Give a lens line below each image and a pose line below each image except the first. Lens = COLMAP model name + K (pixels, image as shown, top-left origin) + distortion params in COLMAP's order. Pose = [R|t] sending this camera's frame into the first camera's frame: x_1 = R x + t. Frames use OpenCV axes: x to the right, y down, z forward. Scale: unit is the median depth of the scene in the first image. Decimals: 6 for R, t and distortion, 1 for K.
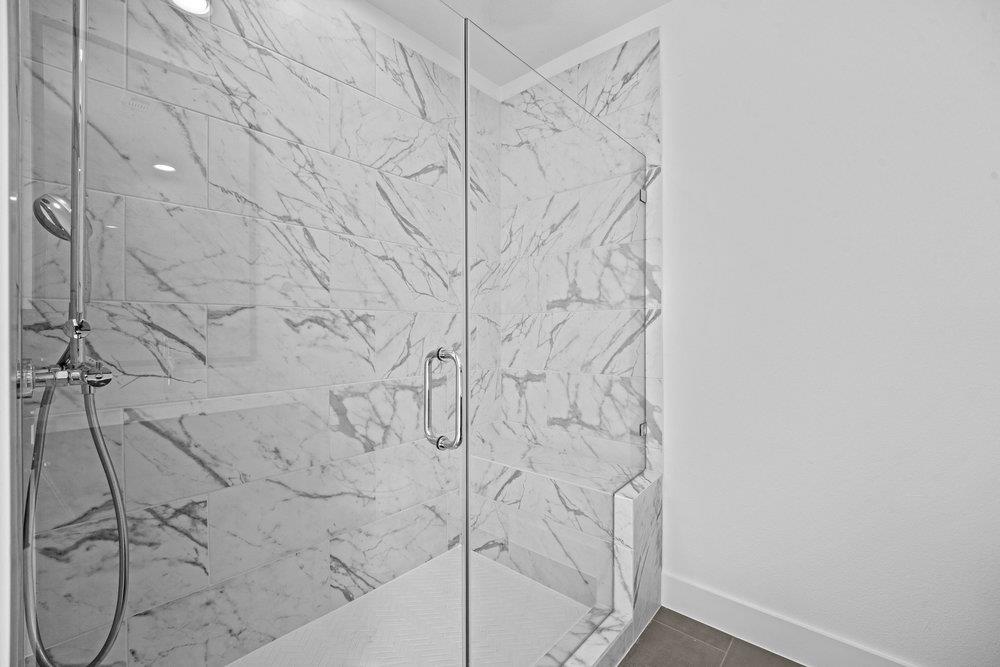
lens RADIAL K [[419.7, 0, 502.0], [0, 419.7, 331.7], [0, 0, 1]] dist [-0.001761, -0.000140]
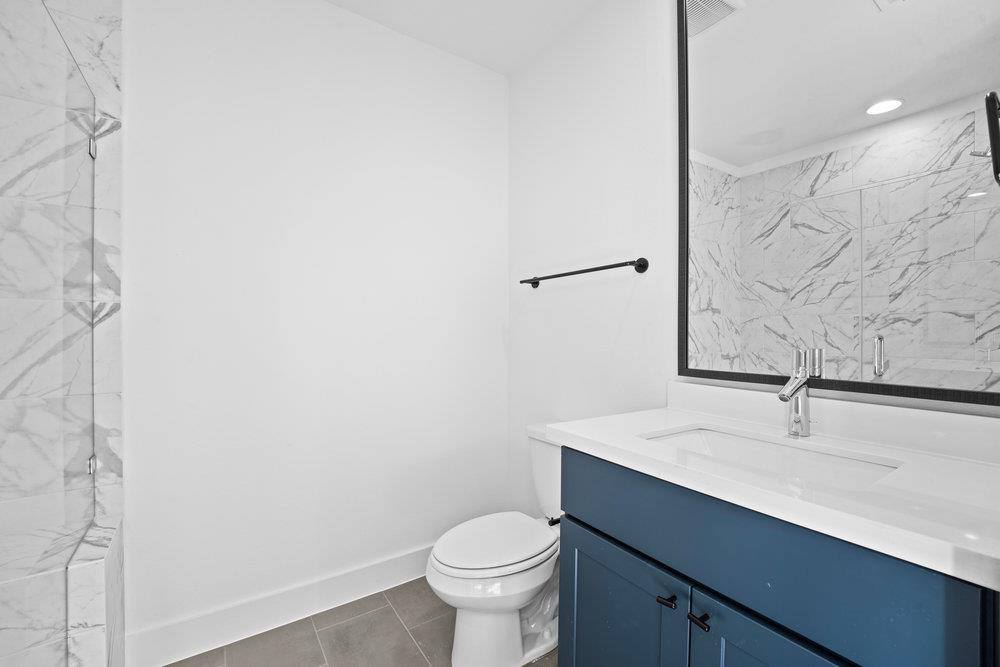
lens RADIAL K [[419.7, 0, 502.7], [0, 419.7, 332.4], [0, 0, 1]] dist [-0.001761, -0.000140]
pose [[0.242584, -0.002279, 0.970128, -0.202967], [0.006177, 0.999981, 0.000805, 0.004130], [-0.970111, 0.005798, 0.242593, 0.118090]]
